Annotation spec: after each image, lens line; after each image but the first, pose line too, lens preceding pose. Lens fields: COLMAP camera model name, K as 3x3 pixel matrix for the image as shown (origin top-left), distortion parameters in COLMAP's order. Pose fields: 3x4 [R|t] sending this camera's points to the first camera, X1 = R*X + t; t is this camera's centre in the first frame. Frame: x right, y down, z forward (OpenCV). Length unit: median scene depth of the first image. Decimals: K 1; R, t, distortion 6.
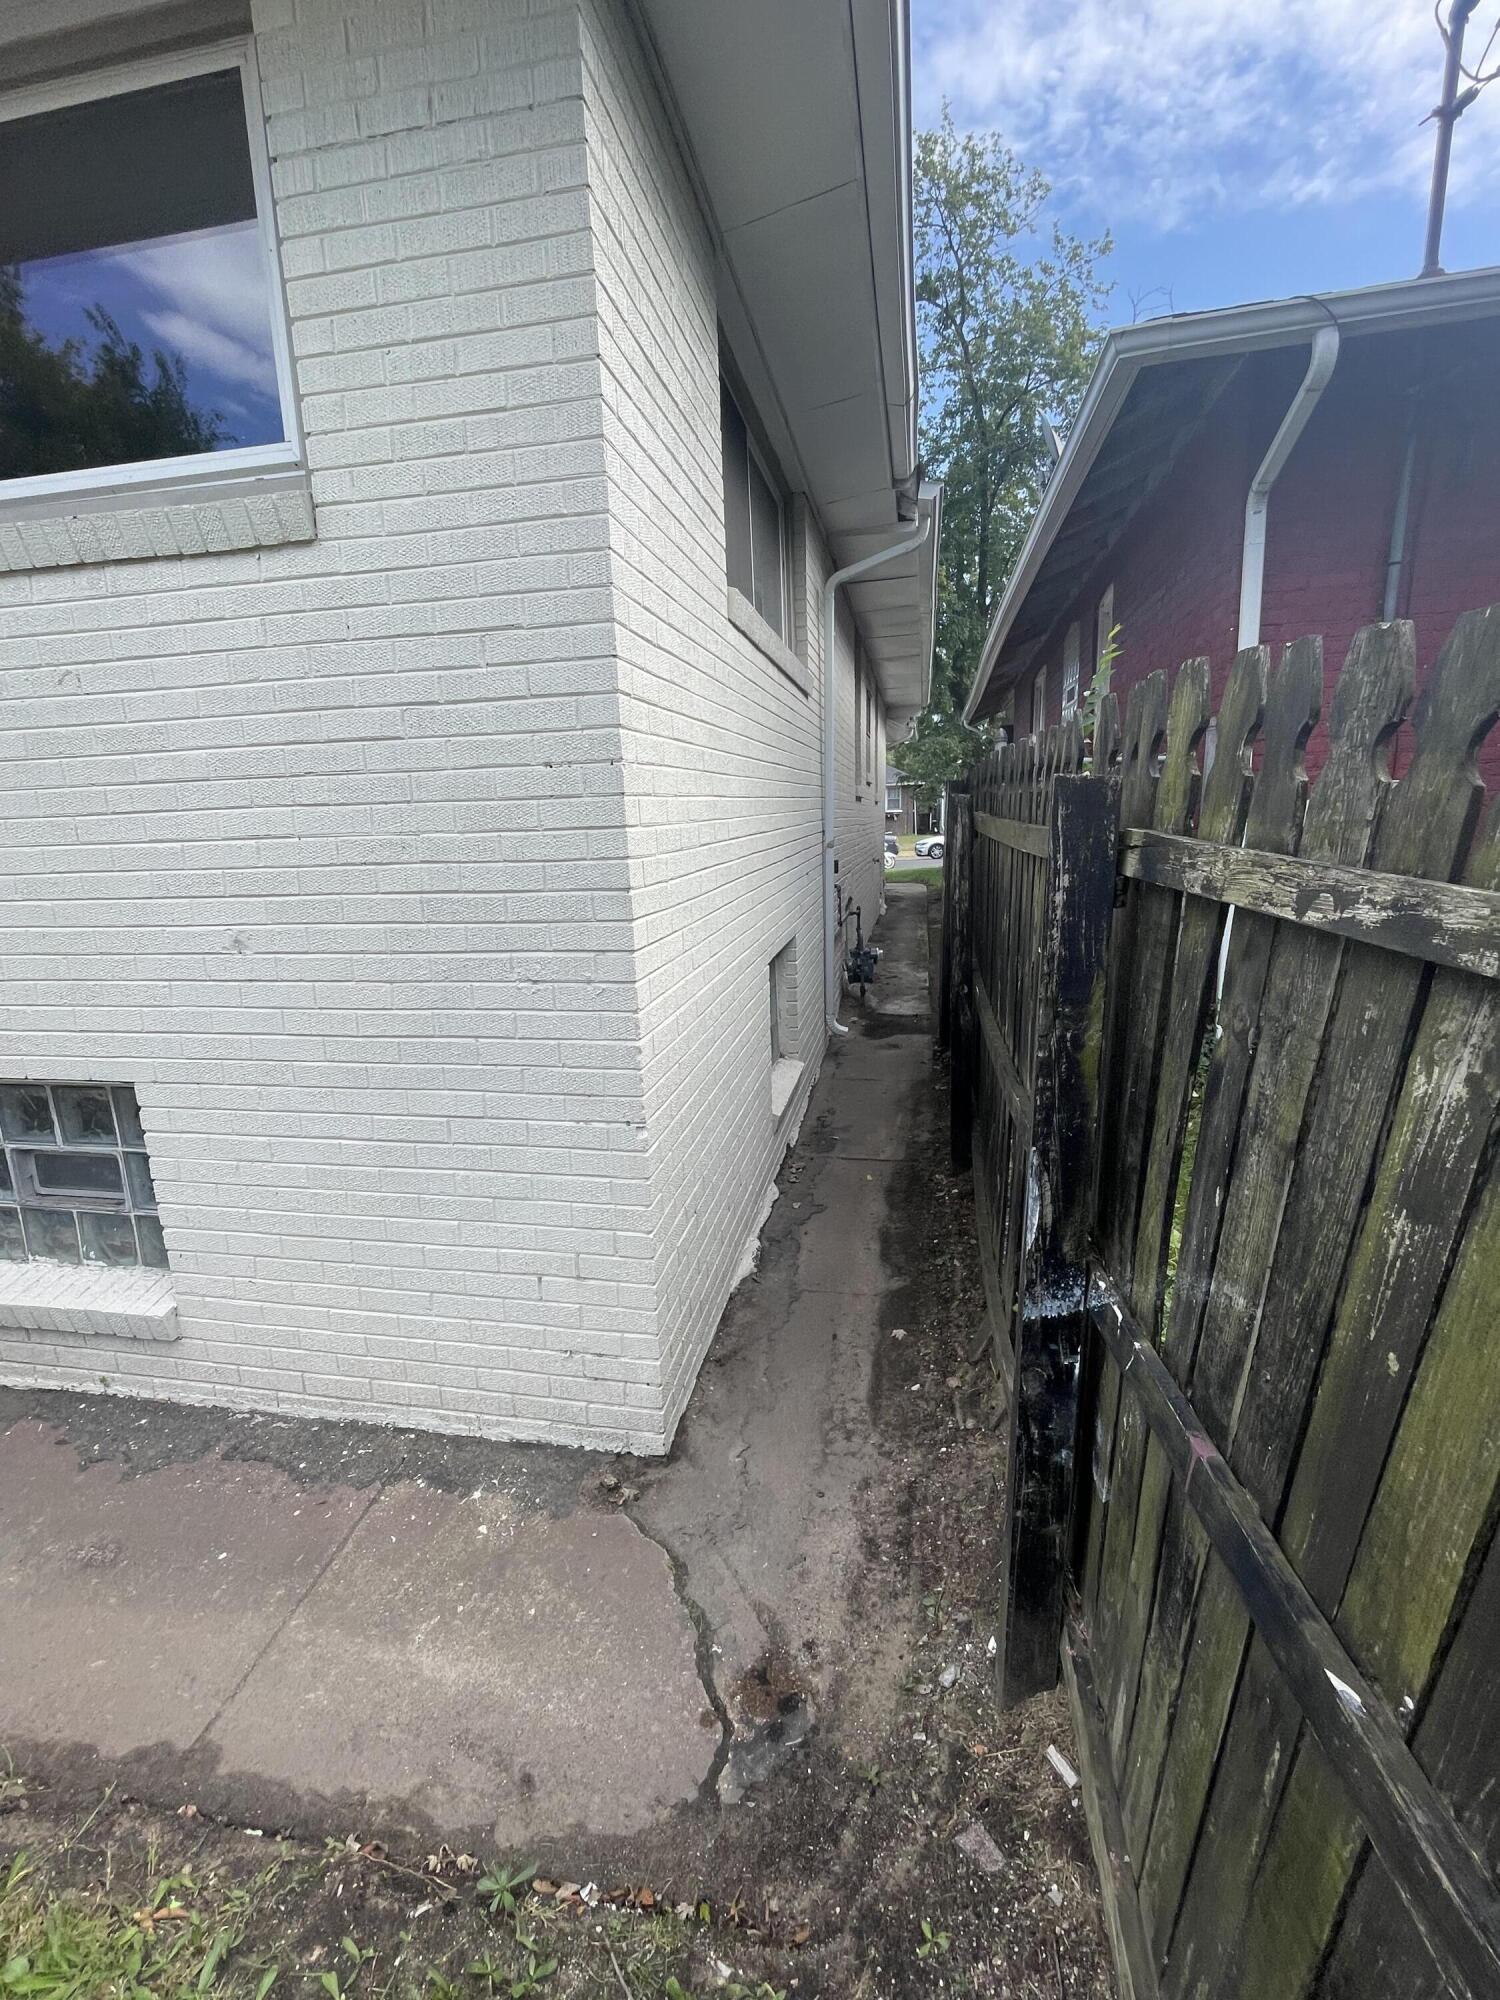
lens RADIAL K [[867.3, 0, 733.8], [0, 867.3, 1012.3], [0, 0, 1]] dist [-0.001919, 0.000838]
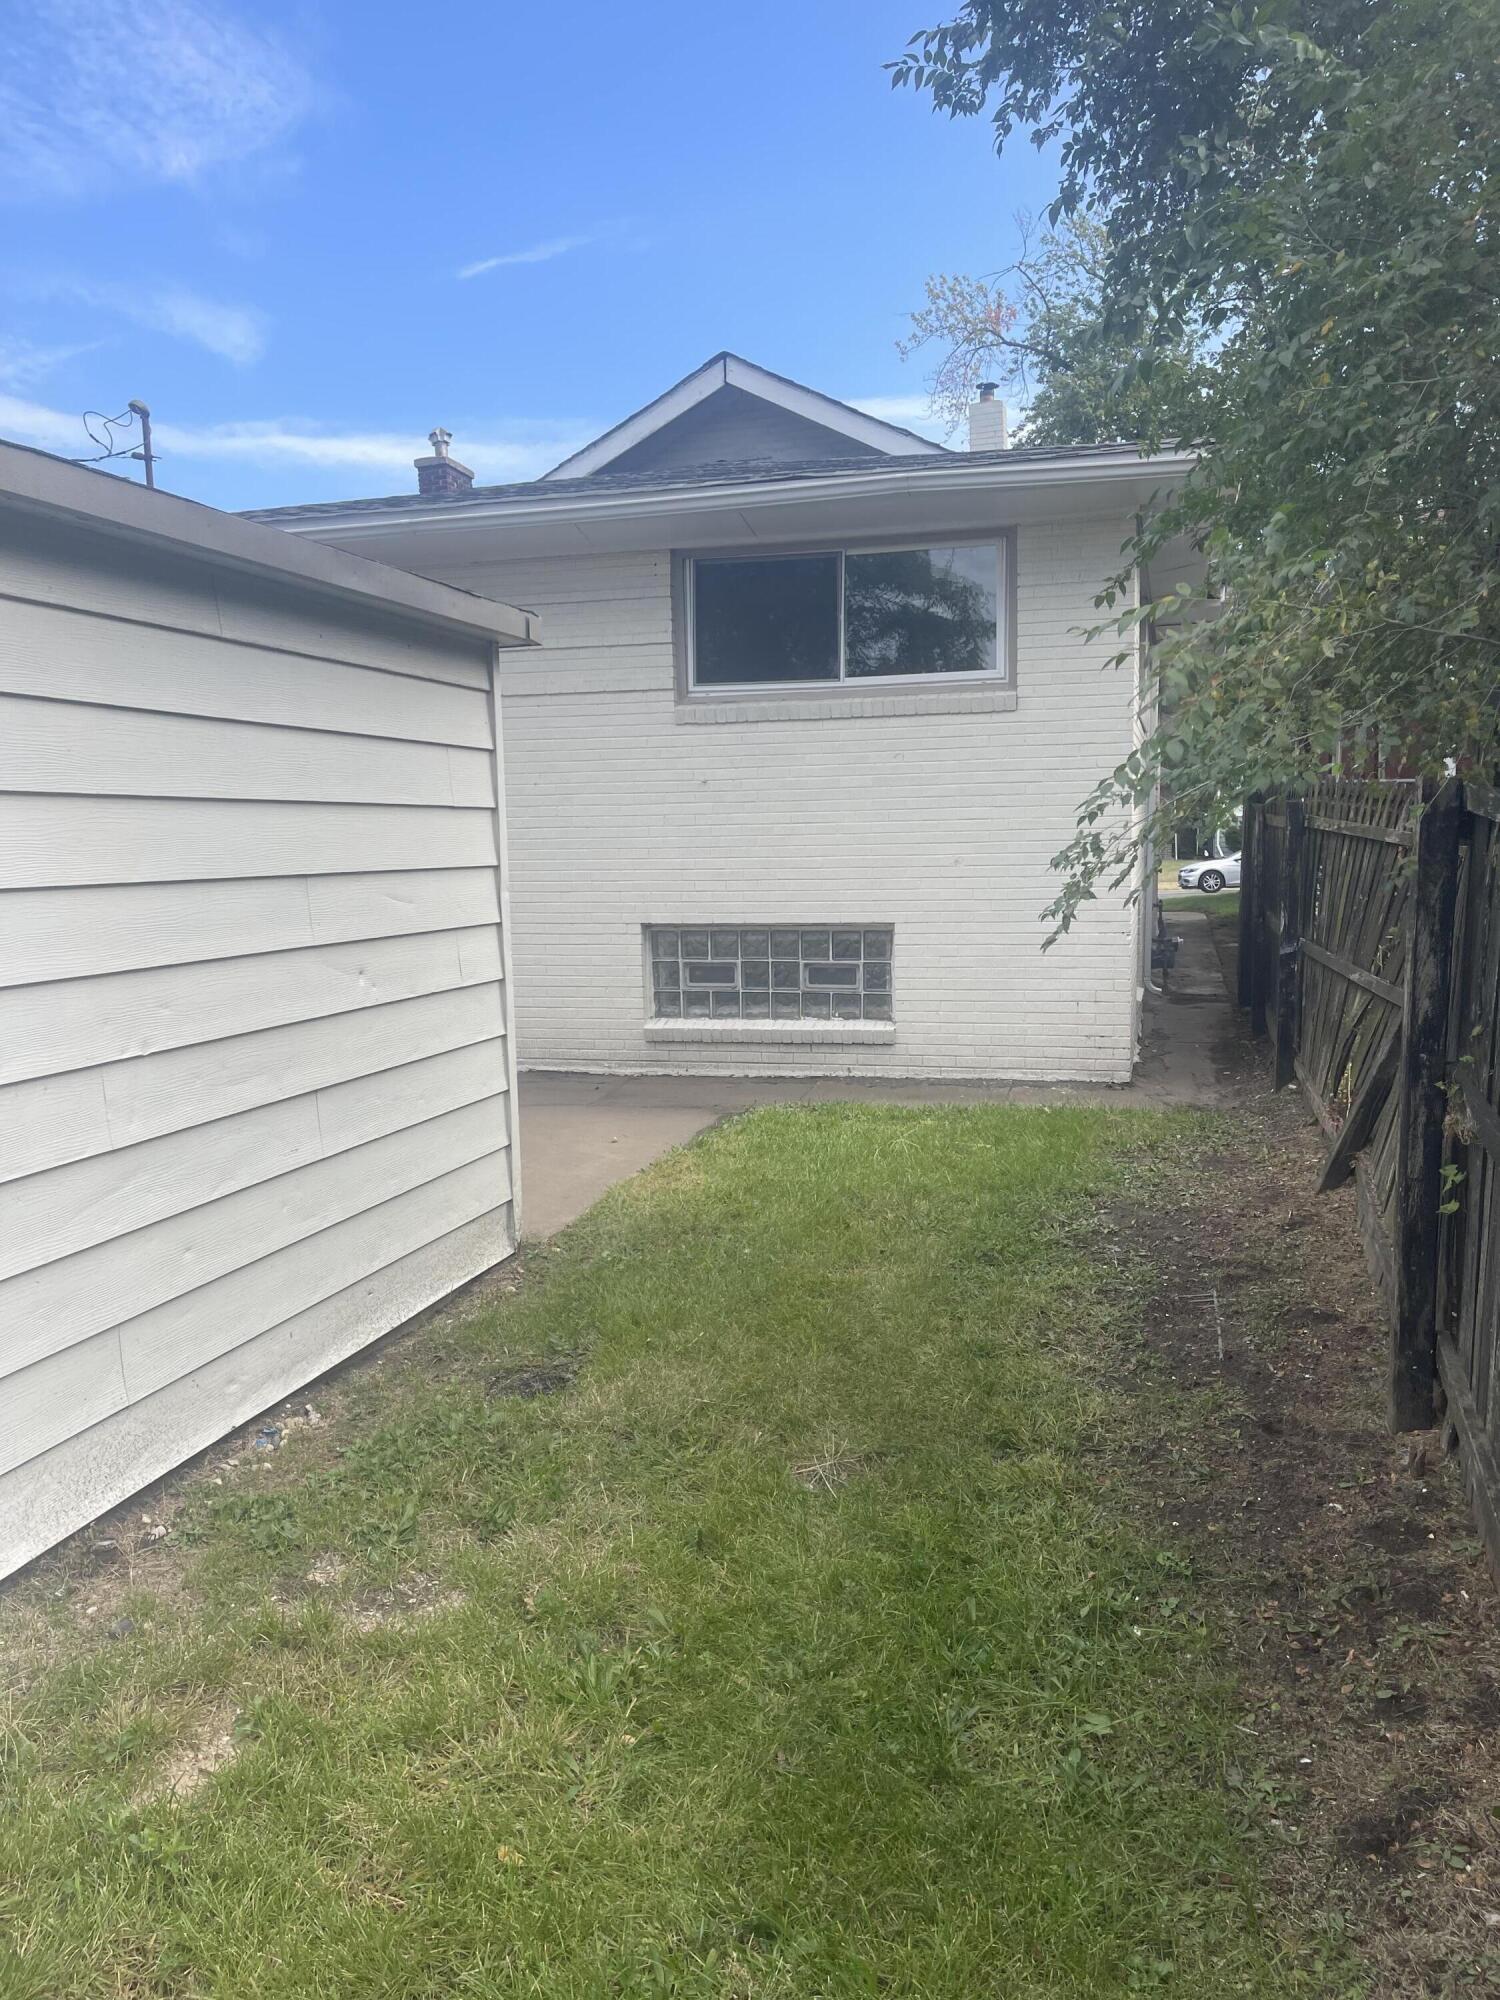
lens RADIAL K [[1510.9, 0, 745.3], [0, 1510.9, 1039.1], [0, 0, 1]] dist [0.043822, -0.039639]
pose [[0.997805, 0.022077, -0.062427, -0.750815], [-0.027348, 0.996015, -0.084884, 0.673432], [0.060304, 0.086405, 0.994433, -2.734802]]
